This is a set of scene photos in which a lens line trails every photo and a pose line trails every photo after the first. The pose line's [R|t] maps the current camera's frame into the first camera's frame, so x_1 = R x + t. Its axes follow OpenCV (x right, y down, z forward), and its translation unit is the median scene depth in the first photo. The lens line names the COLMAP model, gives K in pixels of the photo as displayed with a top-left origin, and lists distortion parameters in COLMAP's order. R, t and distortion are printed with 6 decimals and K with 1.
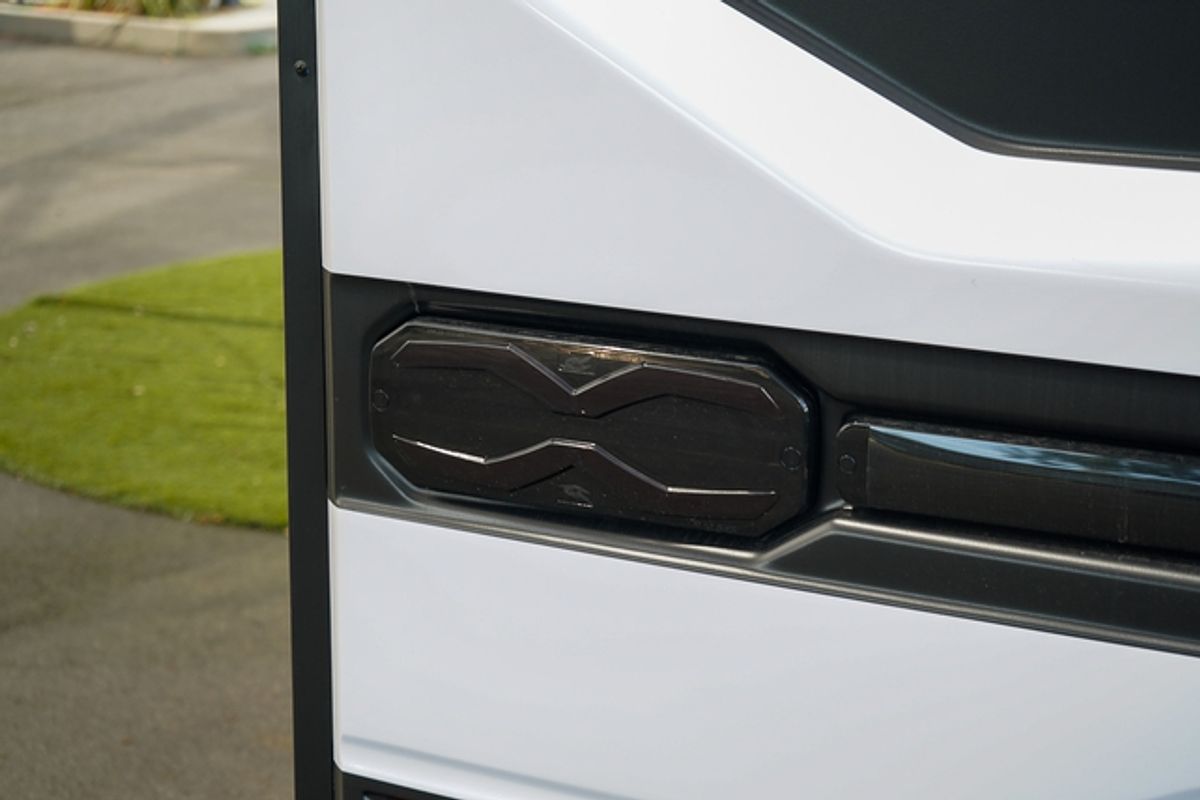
lens RADIAL K [[2418.6, 0, 597.9], [0, 2418.6, 400.4], [0, 0, 1]] dist [-0.008378, 0.000000]
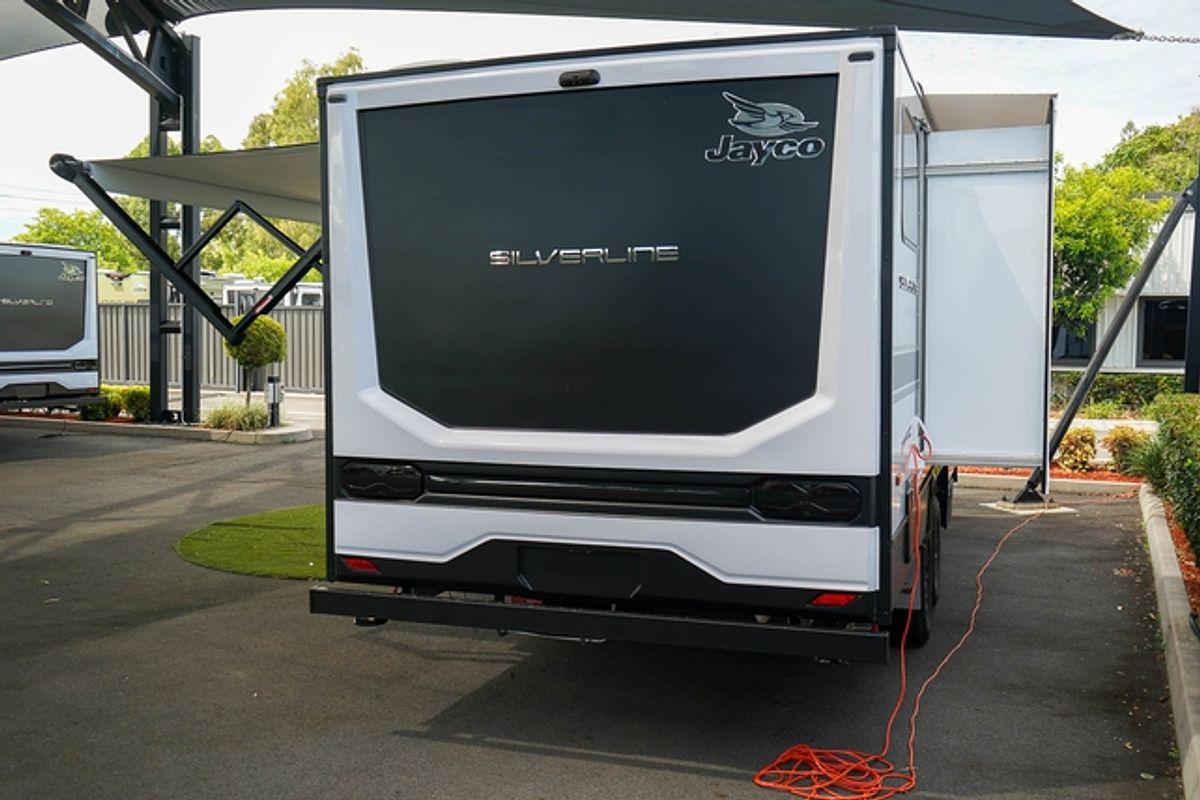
lens RADIAL K [[1138.4, 0, 602.4], [0, 1138.4, 401.4], [0, 0, 1]] dist [-0.007933, 0.000000]
pose [[0.989420, -0.012314, 0.144556, 0.030194], [0.038767, 0.982601, -0.181636, 0.082106], [-0.139804, 0.185318, 0.972683, -0.413665]]
